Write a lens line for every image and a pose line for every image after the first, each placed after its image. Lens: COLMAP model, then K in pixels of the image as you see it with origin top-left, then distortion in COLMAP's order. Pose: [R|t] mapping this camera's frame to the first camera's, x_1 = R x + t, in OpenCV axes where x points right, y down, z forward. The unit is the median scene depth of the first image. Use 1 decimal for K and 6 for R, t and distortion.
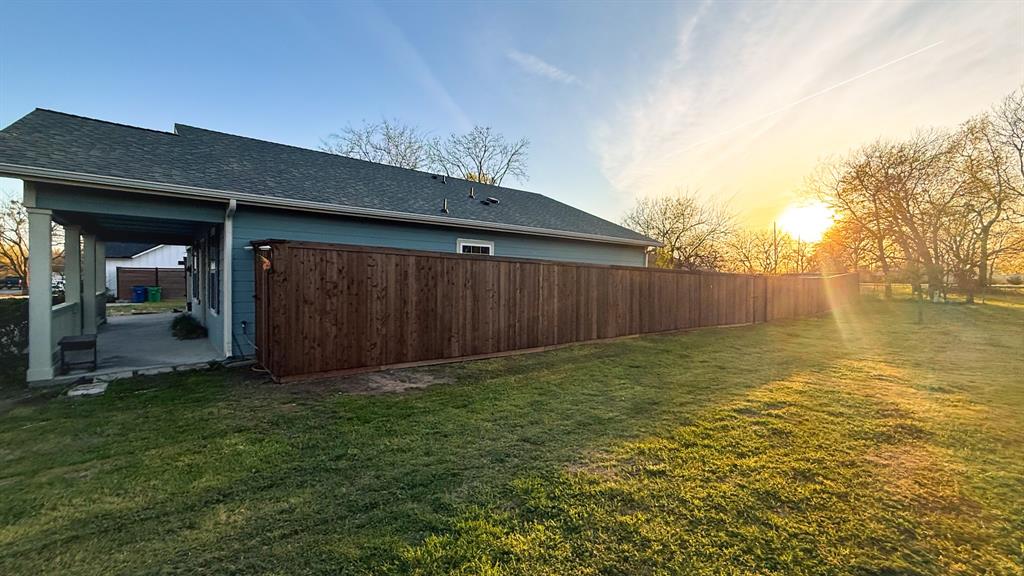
lens RADIAL K [[406.1, 0, 519.4], [0, 406.1, 286.7], [0, 0, 1]] dist [-0.001946, 0.000286]
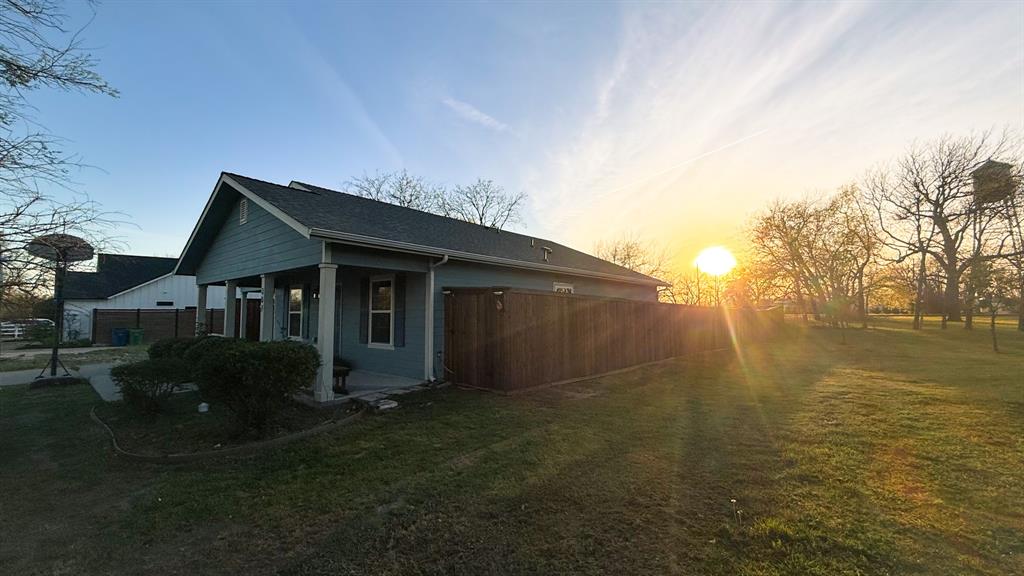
lens RADIAL K [[406.1, 0, 503.5], [0, 406.1, 291.4], [0, 0, 1]] dist [-0.001946, 0.000286]
pose [[0.986830, -0.005524, 0.161664, -0.155607], [0.017860, 0.997027, -0.074953, -0.000250], [-0.160769, 0.076854, 0.983995, -0.061081]]
